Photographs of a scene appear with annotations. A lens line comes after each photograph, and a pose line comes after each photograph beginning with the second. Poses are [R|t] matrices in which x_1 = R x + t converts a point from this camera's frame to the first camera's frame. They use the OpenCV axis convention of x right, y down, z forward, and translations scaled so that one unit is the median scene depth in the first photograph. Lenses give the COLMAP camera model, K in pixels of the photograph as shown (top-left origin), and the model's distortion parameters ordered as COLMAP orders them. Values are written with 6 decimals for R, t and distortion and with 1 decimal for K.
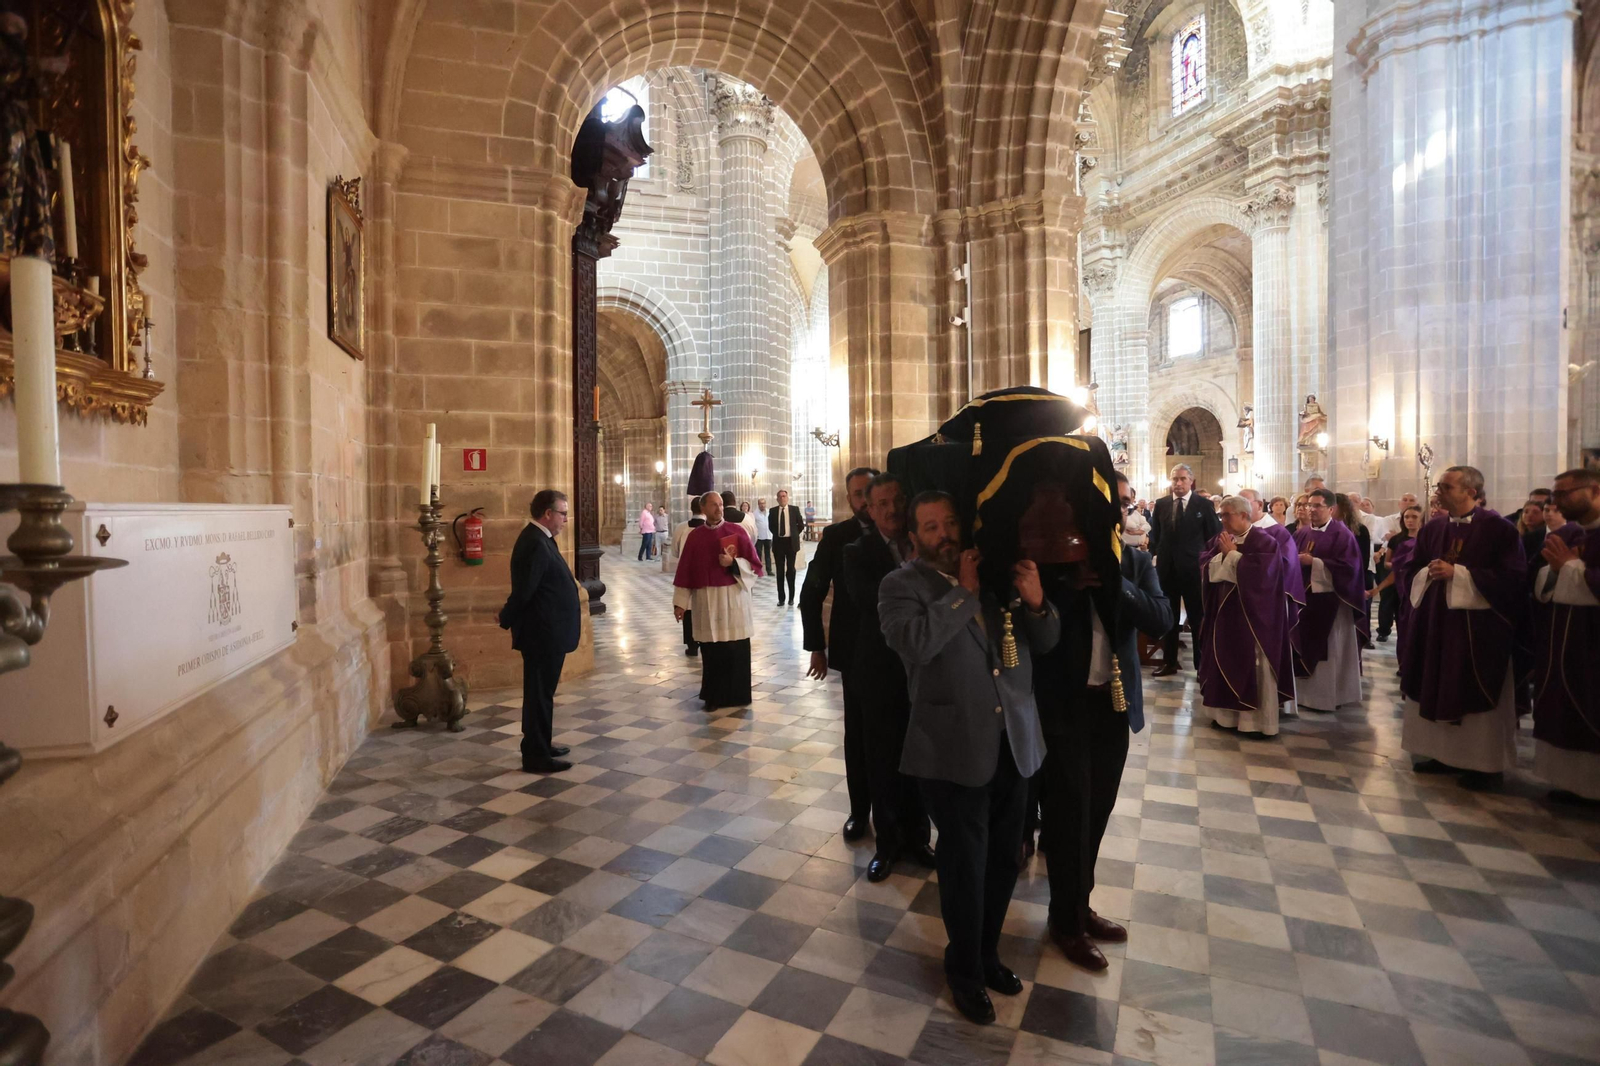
lens RADIAL K [[780.2, 0, 780.1], [0, 780.2, 527.0], [0, 0, 1]] dist [-0.062323, 0.024244]
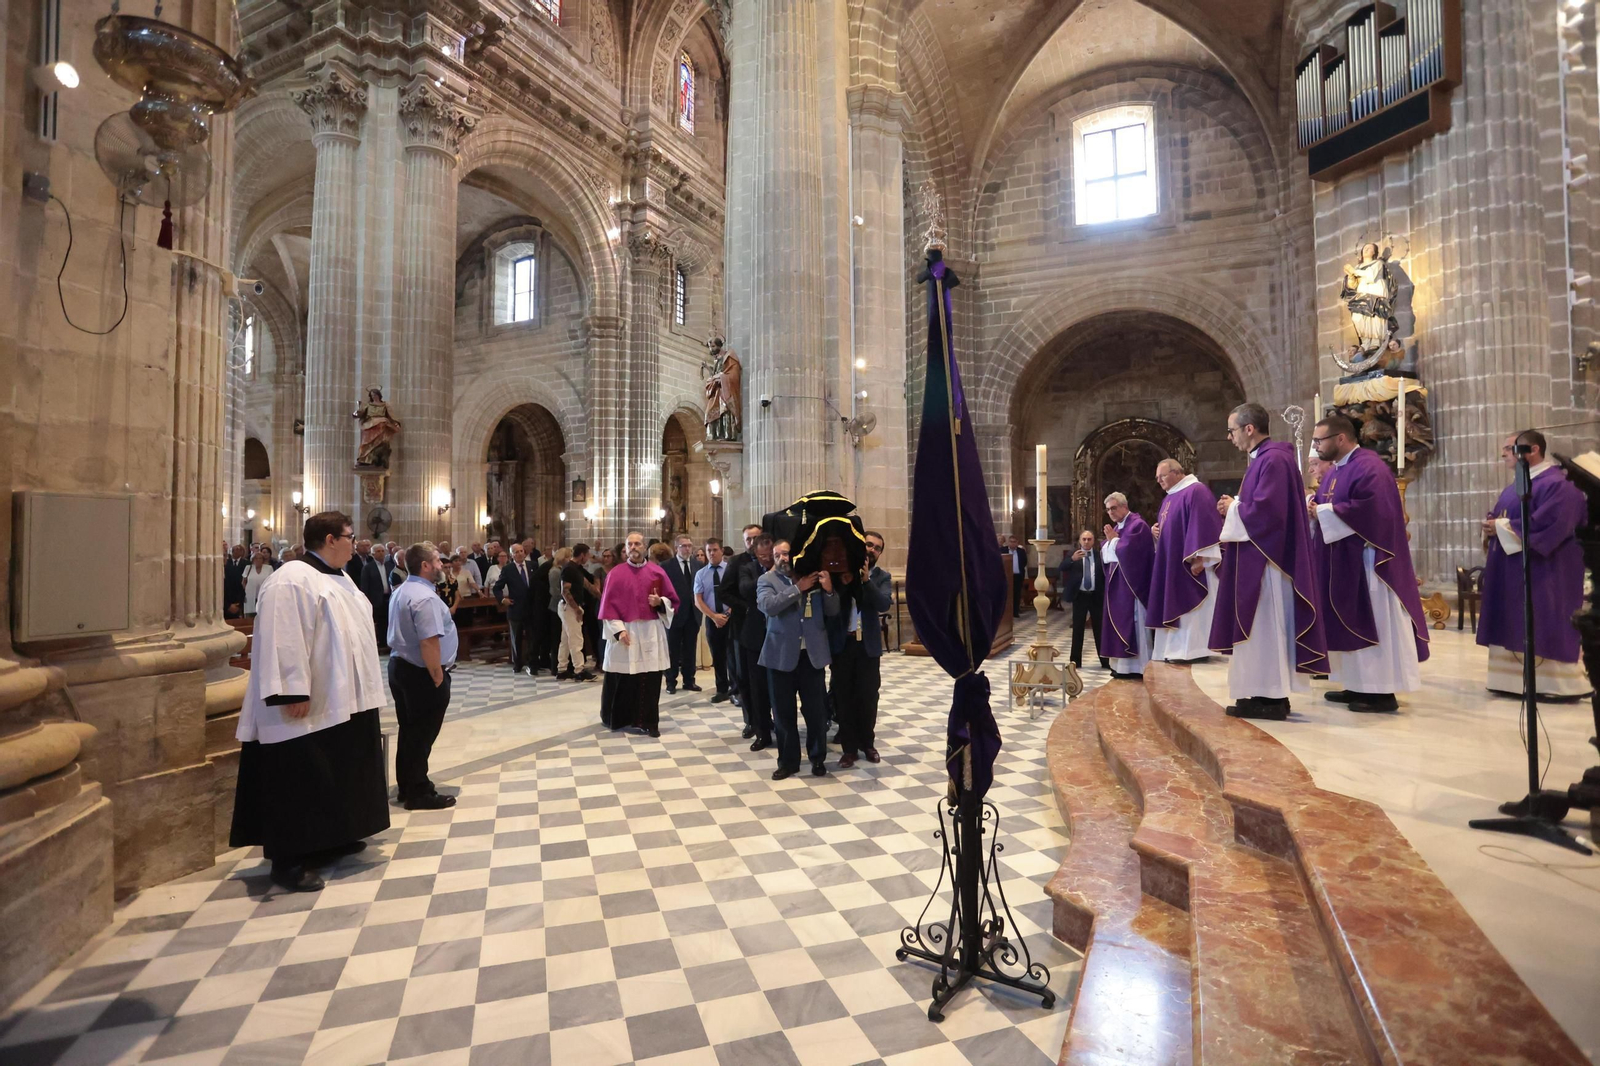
lens RADIAL K [[783.5, 0, 804.1], [0, 783.5, 523.3], [0, 0, 1]] dist [-0.077389, 0.036391]
pose [[0.685776, 0.027747, 0.727283, 1.056208], [0.015196, 0.998509, -0.052424, -0.034476], [-0.727654, 0.047003, 0.684332, 0.611853]]
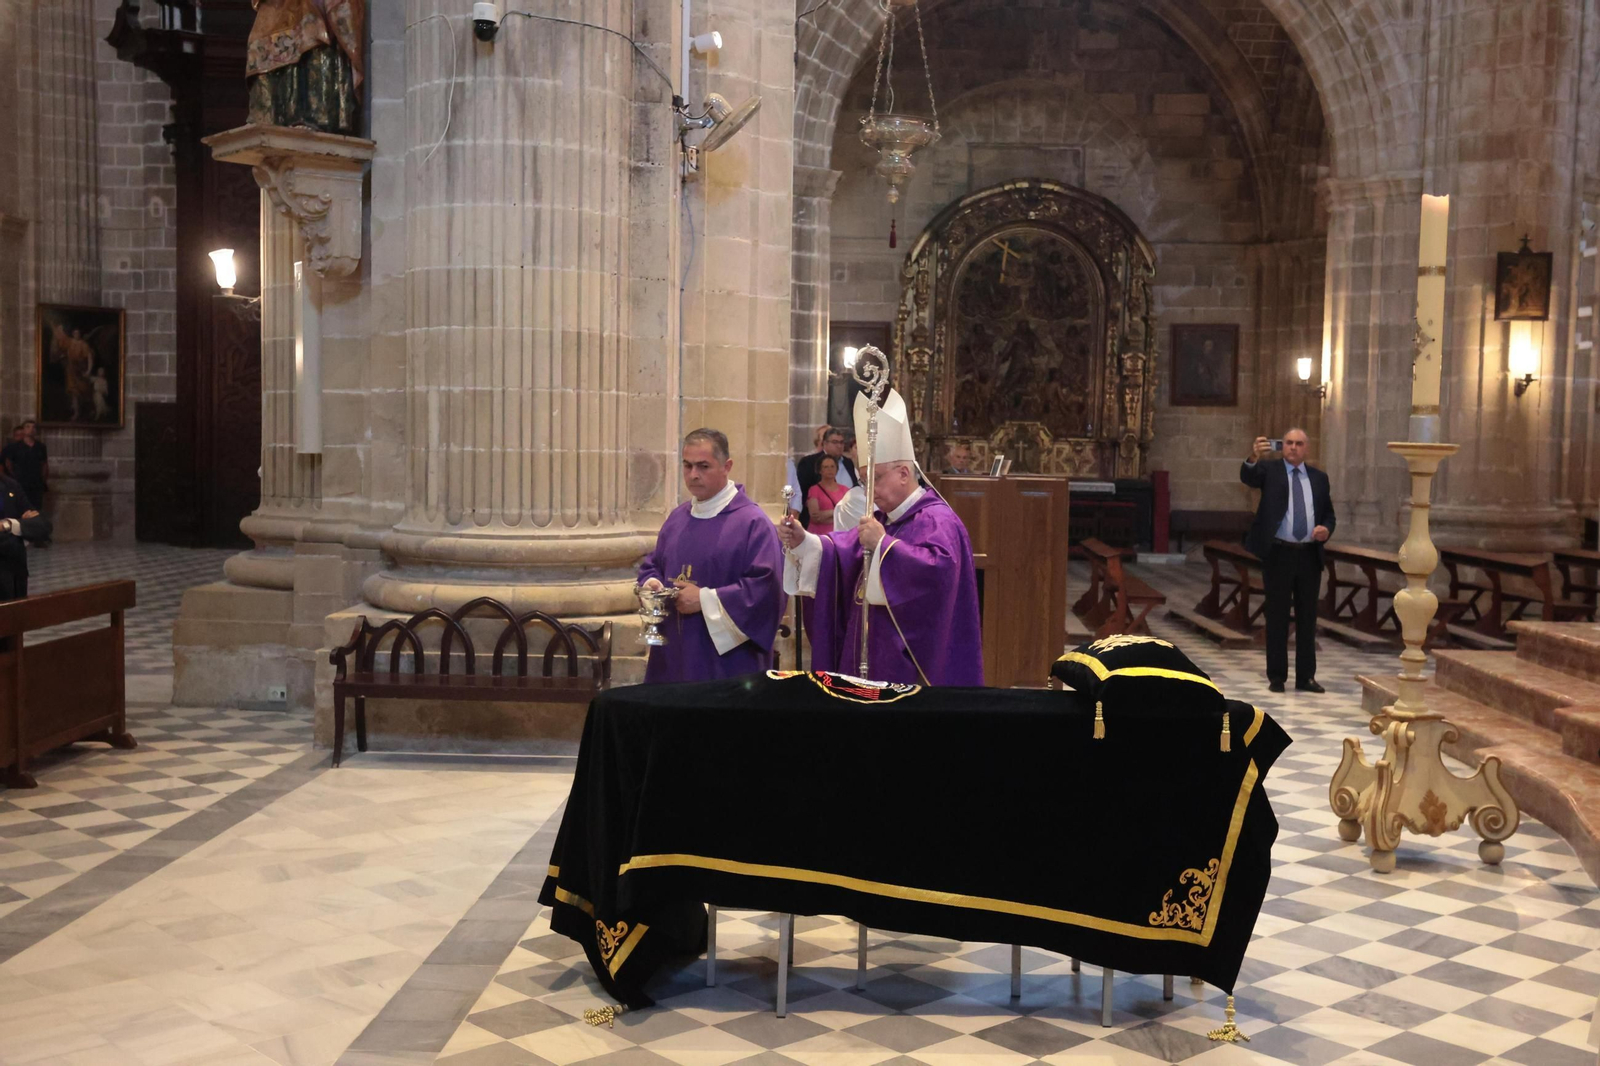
lens RADIAL K [[1697.2, 0, 790.8], [0, 1697.2, 515.8], [0, 0, 1]] dist [-0.000495, 0.145854]
pose [[0.347332, -0.019138, 0.937547, 1.081437], [0.001514, 0.999802, 0.019848, -0.040380], [-0.937741, -0.005475, 0.347293, 0.950712]]
